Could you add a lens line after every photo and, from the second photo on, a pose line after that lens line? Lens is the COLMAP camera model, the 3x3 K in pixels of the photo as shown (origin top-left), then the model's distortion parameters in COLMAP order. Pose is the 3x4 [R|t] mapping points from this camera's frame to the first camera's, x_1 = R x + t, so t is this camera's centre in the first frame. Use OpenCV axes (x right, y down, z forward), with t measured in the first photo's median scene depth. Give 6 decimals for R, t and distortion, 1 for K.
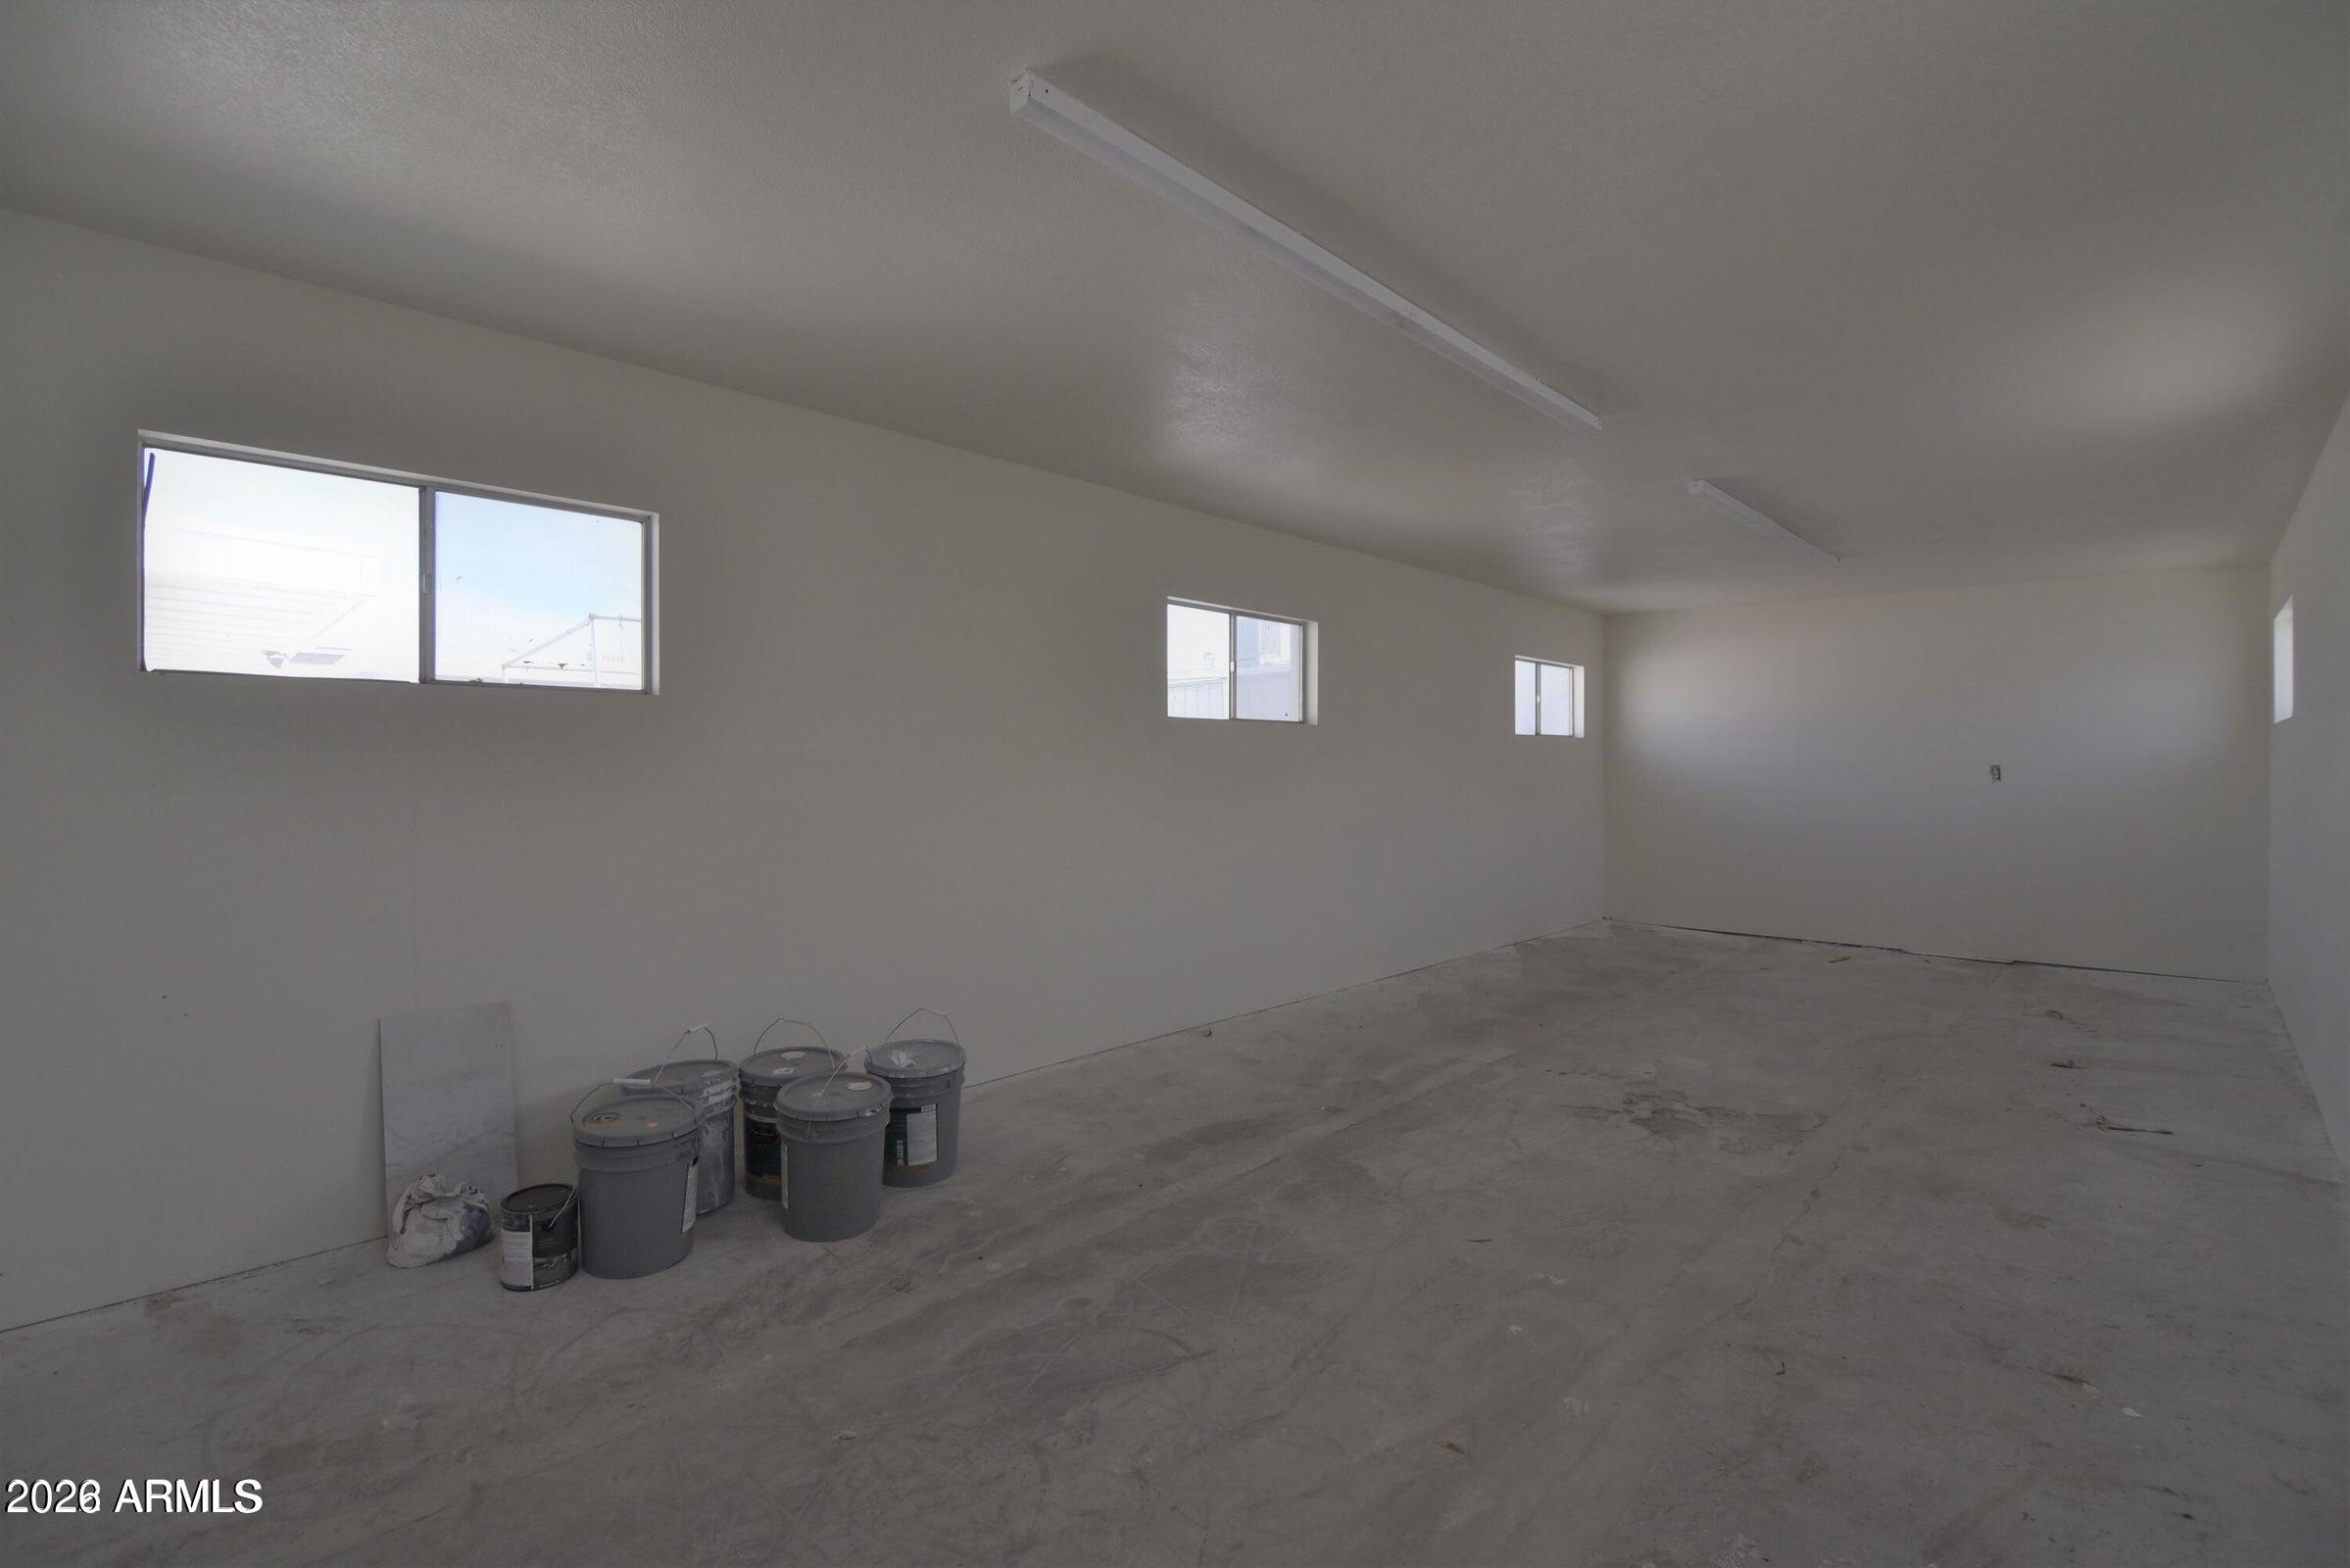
lens RADIAL K [[1026.1, 0, 1165.8], [0, 1026.1, 775.5], [0, 0, 1]] dist [-0.003399, -0.009753]
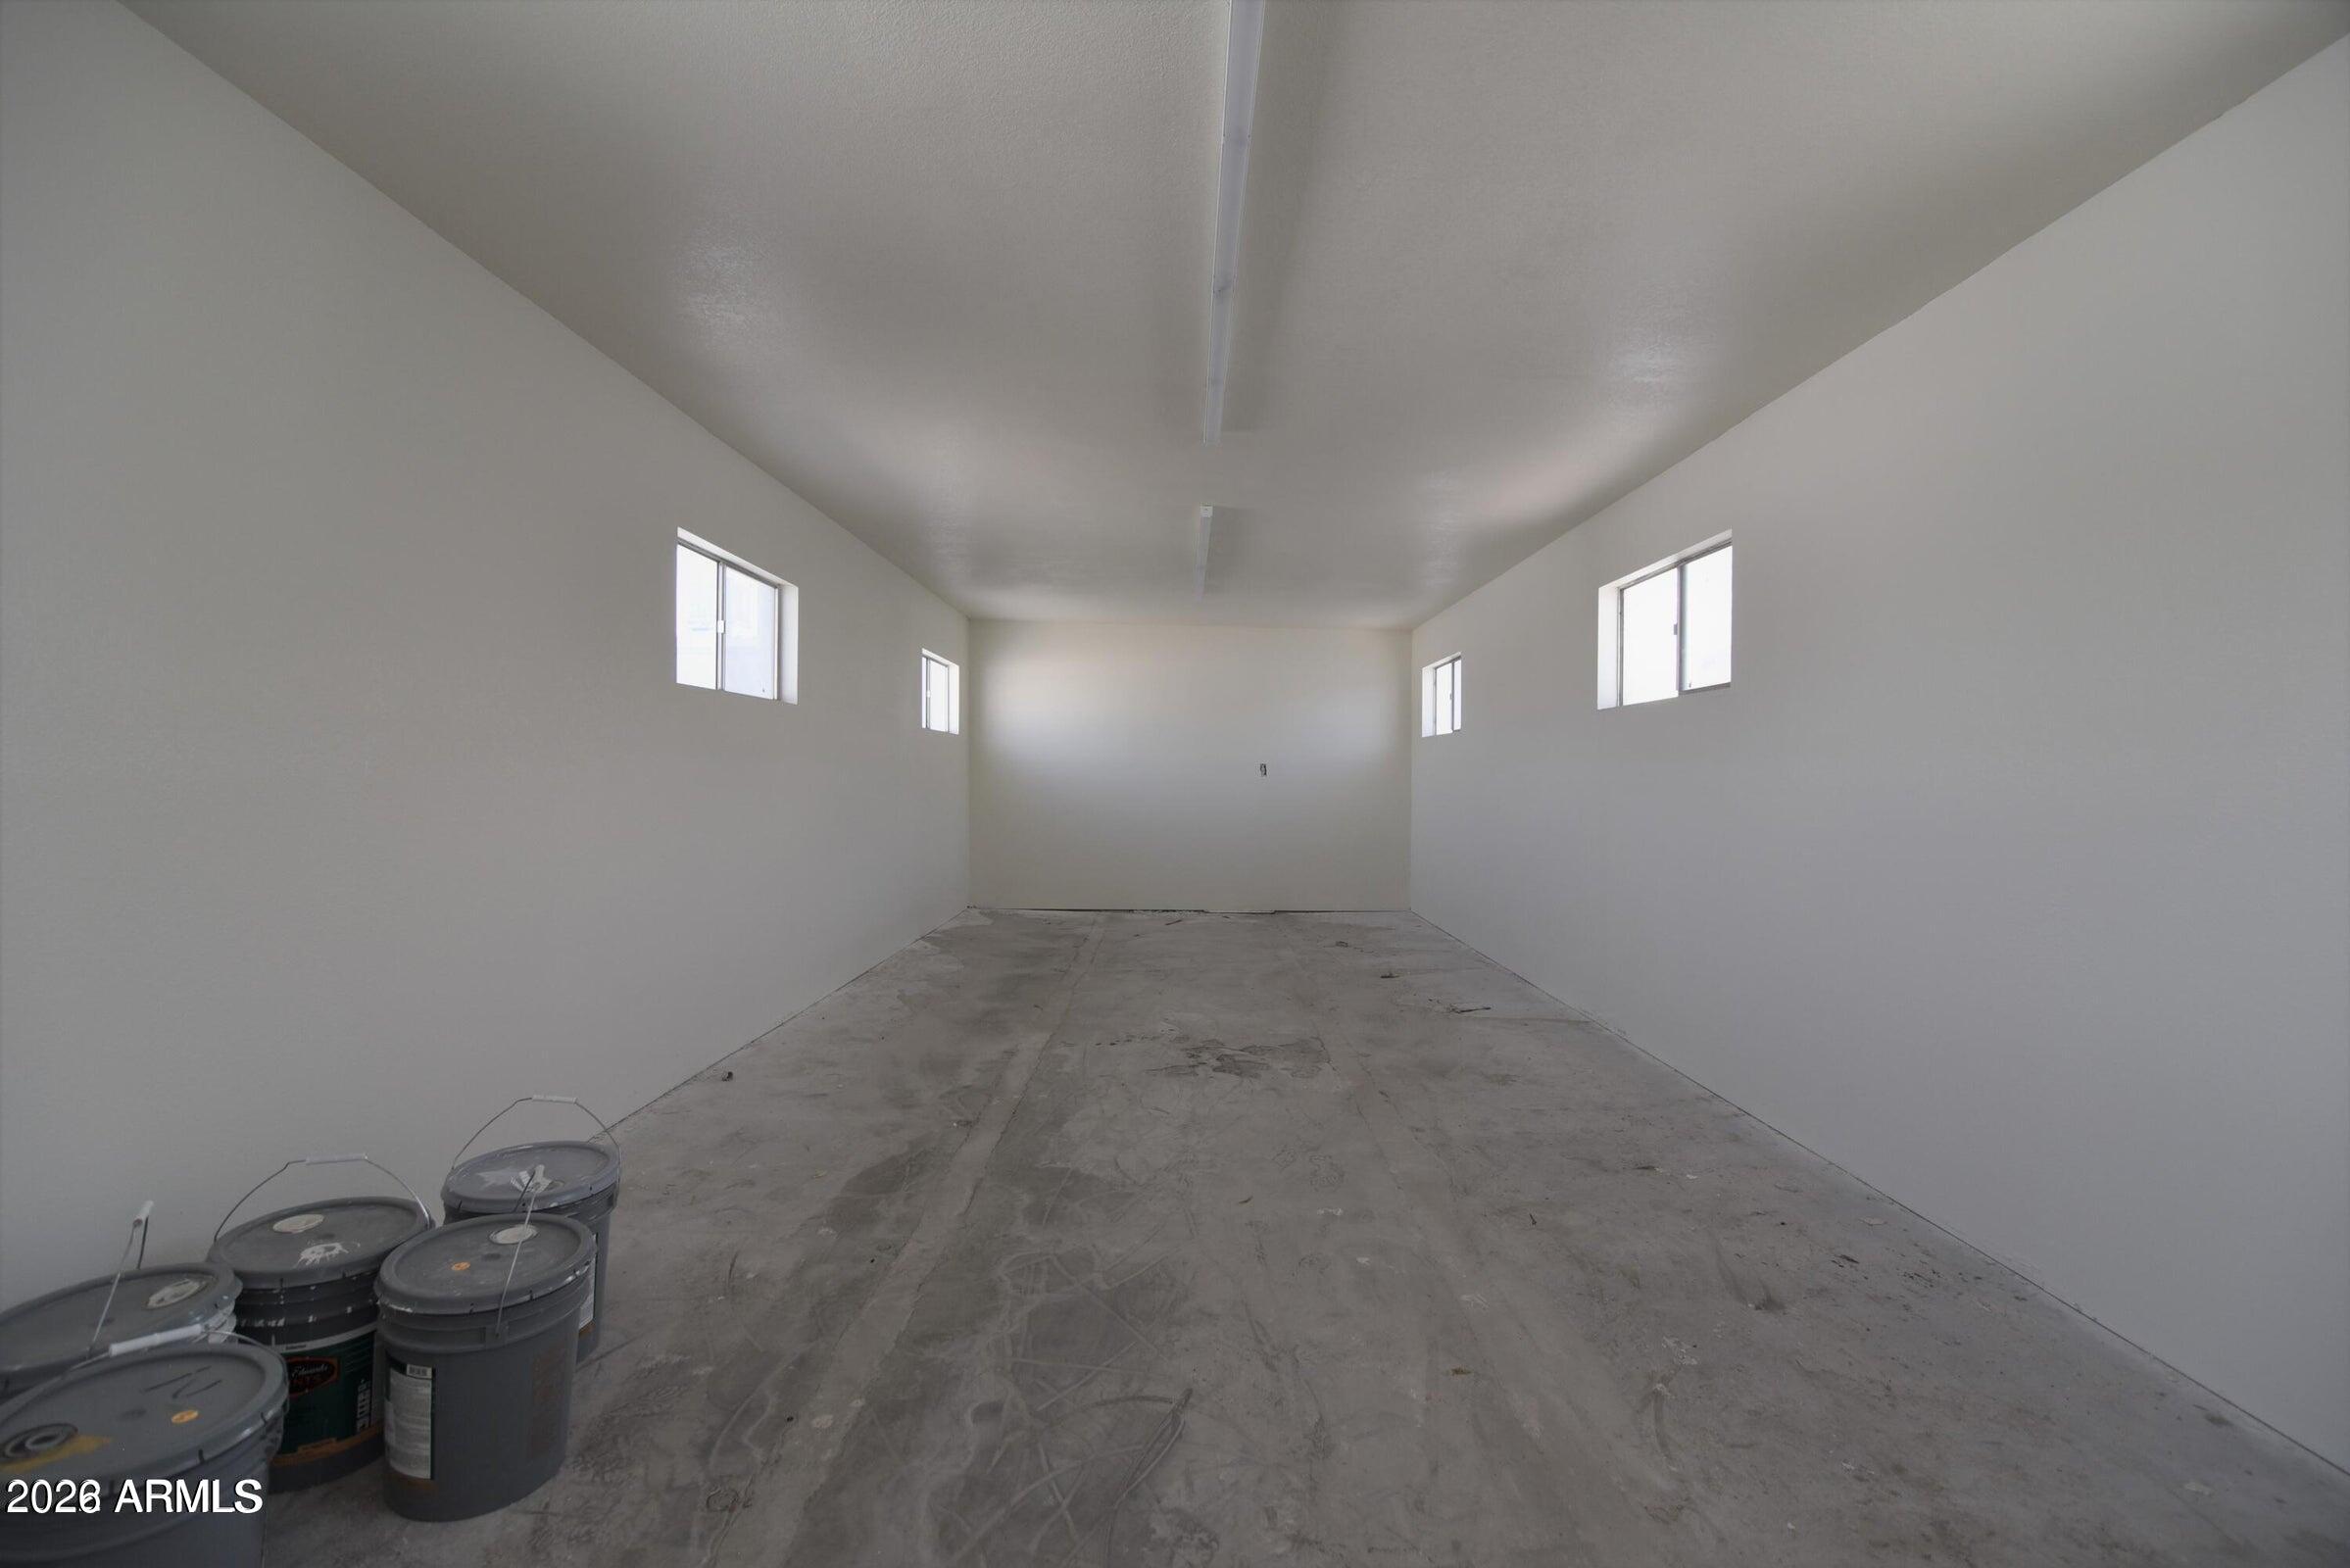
lens RADIAL K [[1026.1, 0, 1165.8], [0, 1026.1, 775.5], [0, 0, 1]] dist [-0.003399, -0.009753]
pose [[0.726504, 0.003915, 0.687151, -0.412719], [-0.000221, 0.999985, -0.005464, 0.027623], [-0.687162, 0.003817, 0.726494, 0.267807]]
